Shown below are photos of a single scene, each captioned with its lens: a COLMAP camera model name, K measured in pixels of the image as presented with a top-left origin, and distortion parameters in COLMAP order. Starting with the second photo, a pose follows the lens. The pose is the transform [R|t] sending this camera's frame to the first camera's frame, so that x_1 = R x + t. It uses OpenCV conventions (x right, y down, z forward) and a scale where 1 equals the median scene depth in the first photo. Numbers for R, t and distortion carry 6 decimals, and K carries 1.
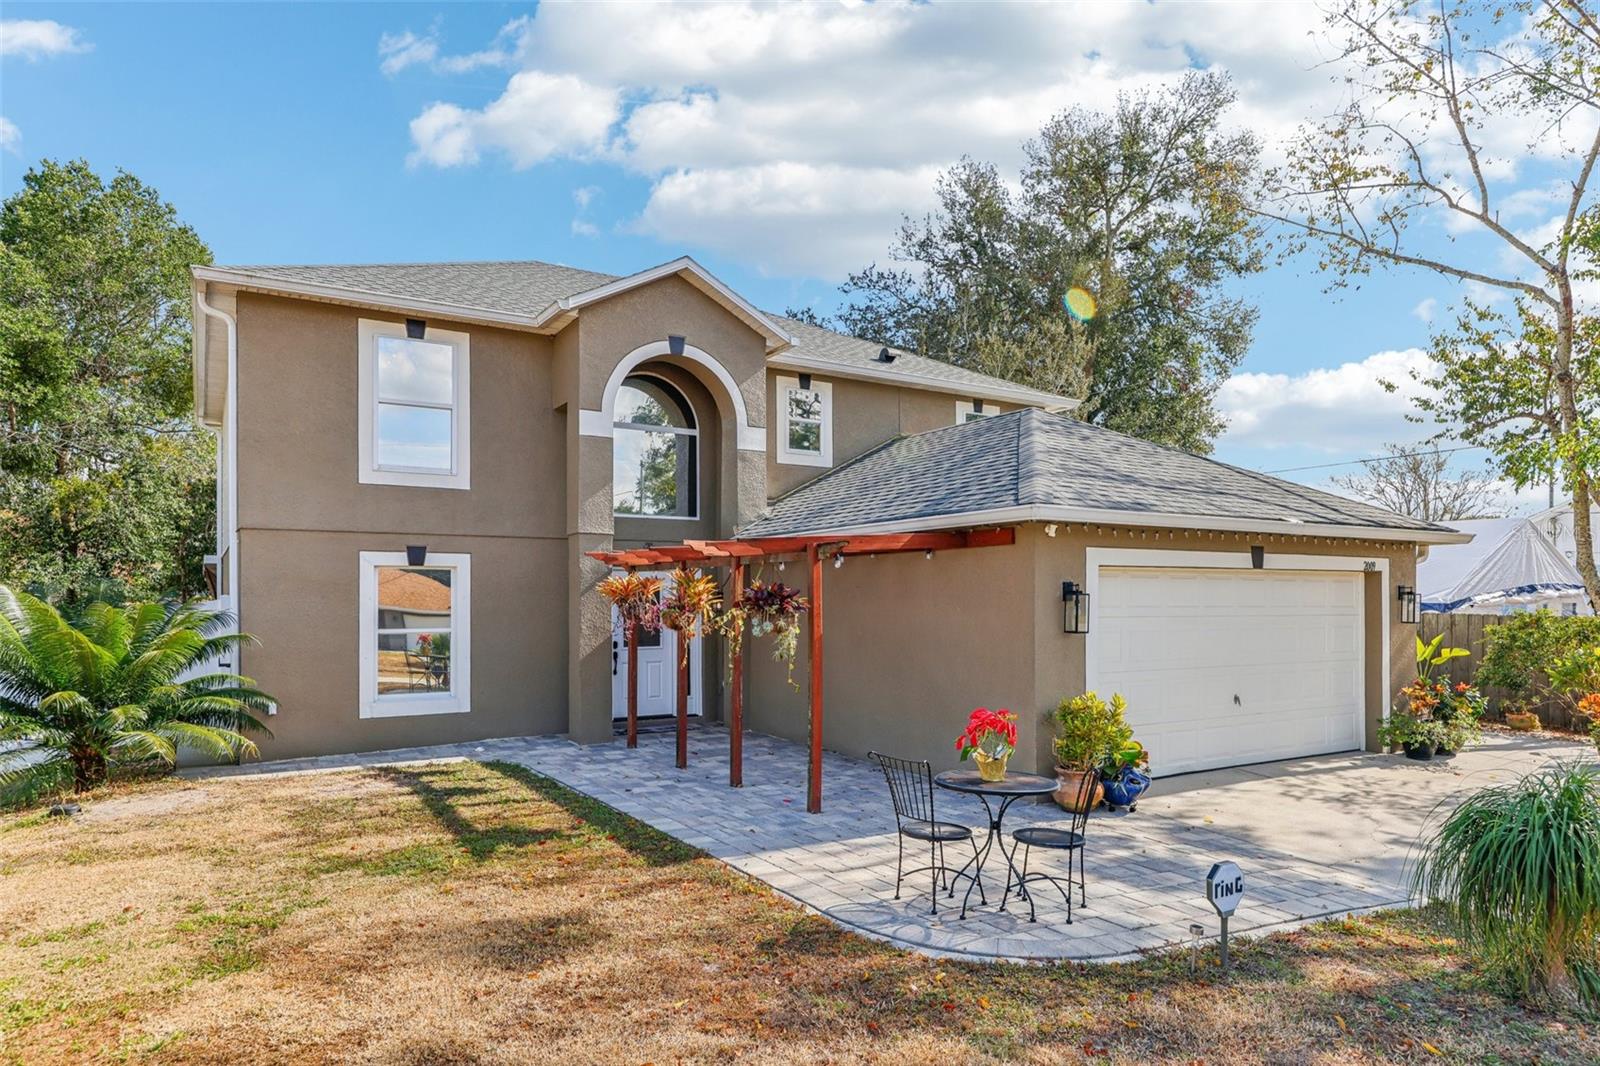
lens RADIAL K [[958.4, 0, 800.8], [0, 958.4, 529.5], [0, 0, 1]] dist [0.002998, 0.000311]
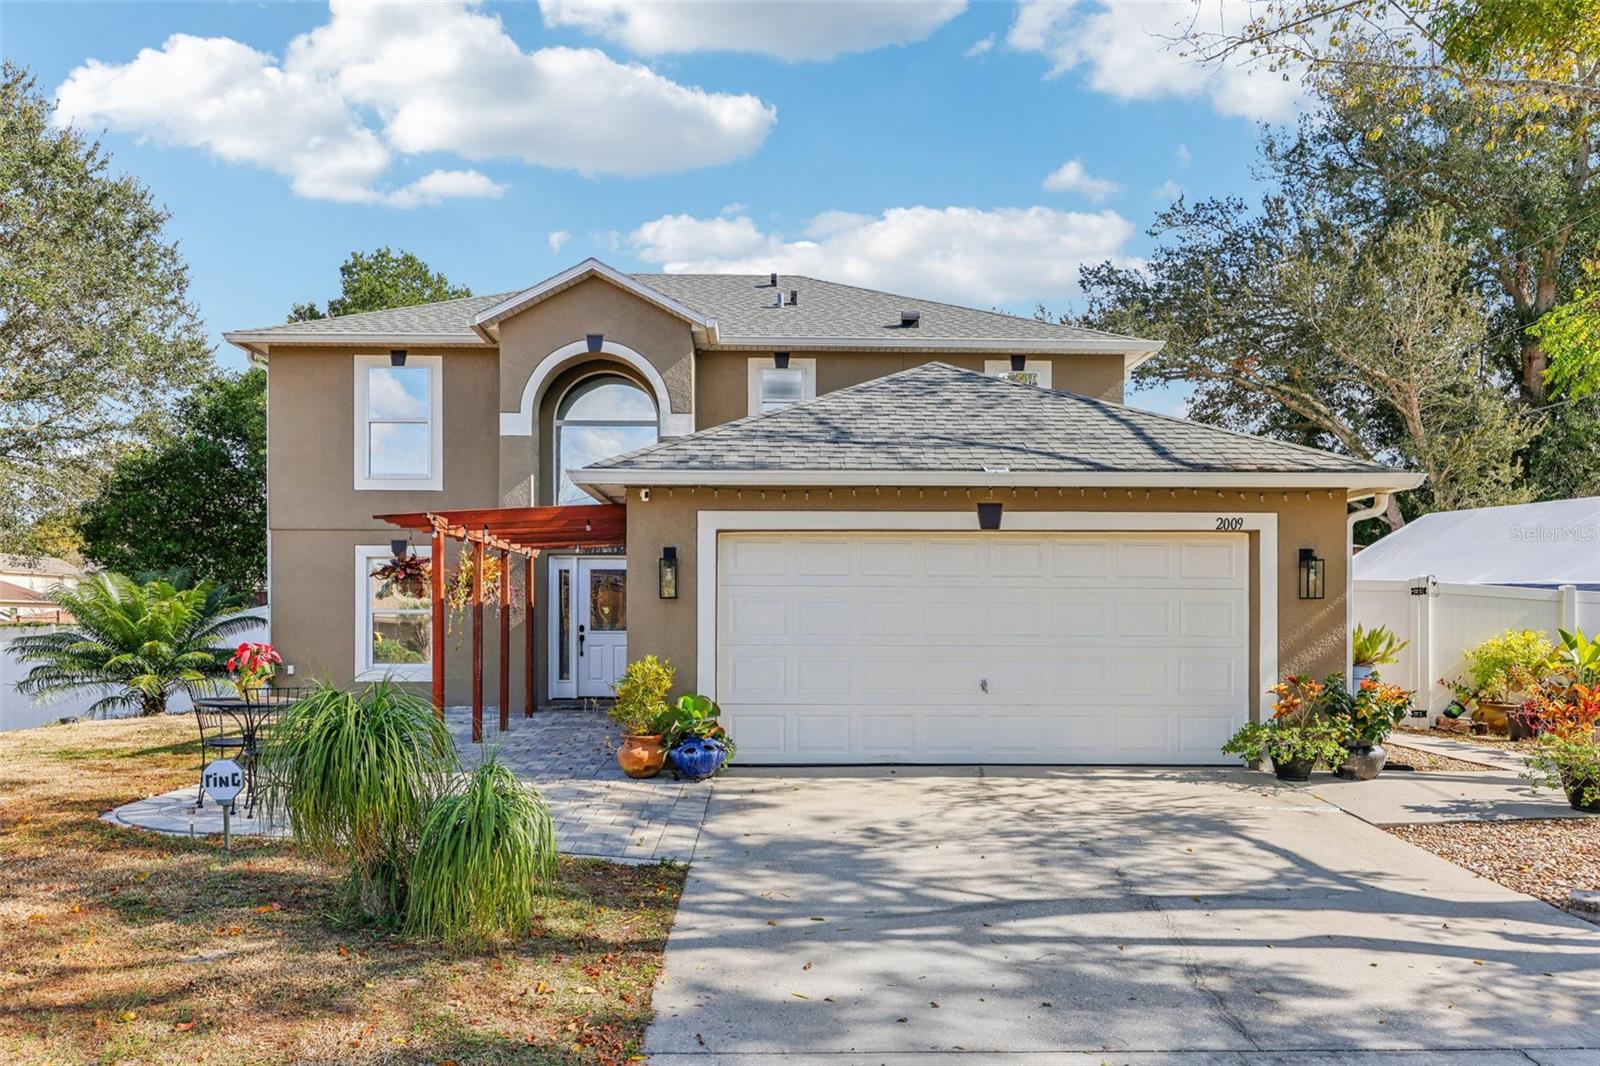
lens RADIAL K [[1084.0, 0, 800.7], [0, 1084.0, 536.0], [0, 0, 1]] dist [0.002571, 0.001317]
pose [[0.867788, -0.034974, -0.495702, 0.698748], [0.033187, 0.999372, -0.012412, 0.045576], [0.495825, -0.005680, 0.868404, 0.078578]]
